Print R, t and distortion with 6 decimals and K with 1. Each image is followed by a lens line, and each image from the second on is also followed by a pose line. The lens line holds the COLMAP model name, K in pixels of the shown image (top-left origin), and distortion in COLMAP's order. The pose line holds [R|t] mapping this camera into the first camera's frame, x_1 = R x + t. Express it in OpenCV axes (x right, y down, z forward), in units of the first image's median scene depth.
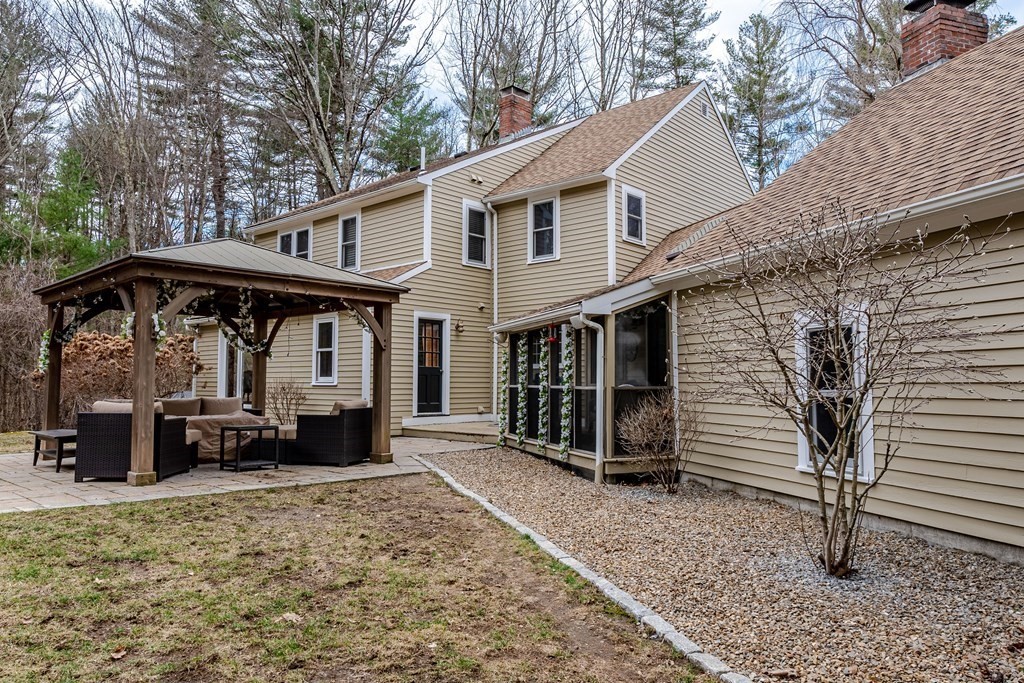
lens RADIAL K [[715.5, 0, 512.0], [0, 715.5, 341.5], [0, 0, 1]] dist [-0.003861, -0.008071]
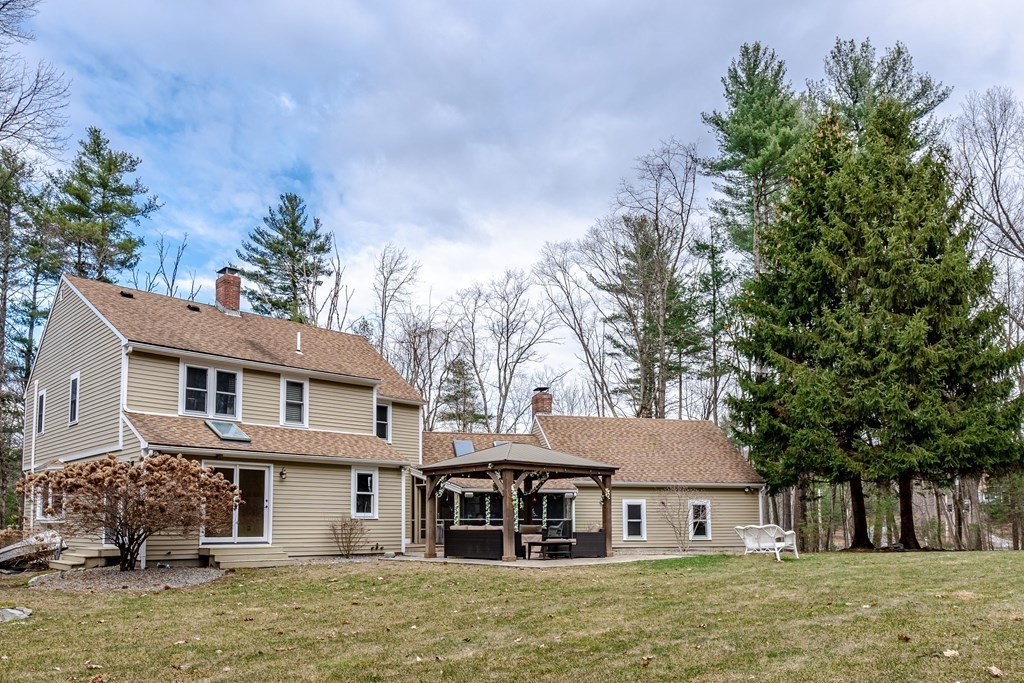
lens RADIAL K [[721.6, 0, 514.0], [0, 721.6, 361.1], [0, 0, 1]] dist [-0.004430, 0.002827]
pose [[0.048537, 0.213013, 0.975843, -1.596219], [-0.055964, 0.976040, -0.210272, 0.035989], [-0.997252, -0.044406, 0.059295, 0.622143]]
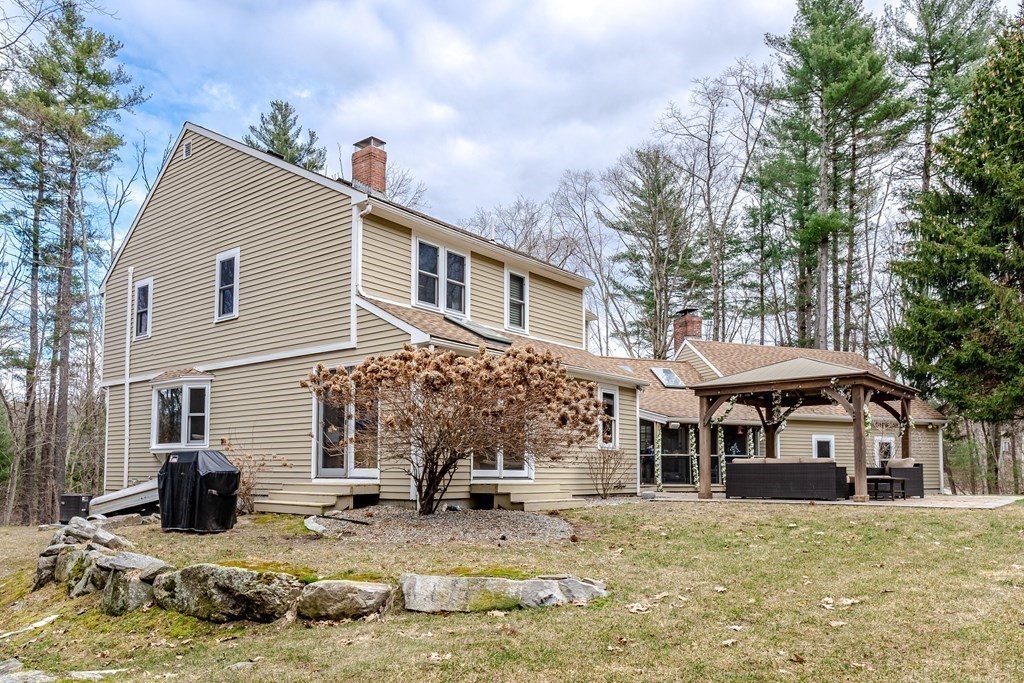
lens RADIAL K [[715.5, 0, 512.0], [0, 715.5, 341.5], [0, 0, 1]] dist [-0.003861, -0.008071]
pose [[-0.075413, 0.172752, 0.982074, -1.289965], [-0.062080, 0.982155, -0.177533, 0.094623], [-0.995218, -0.074356, -0.063343, 1.188181]]
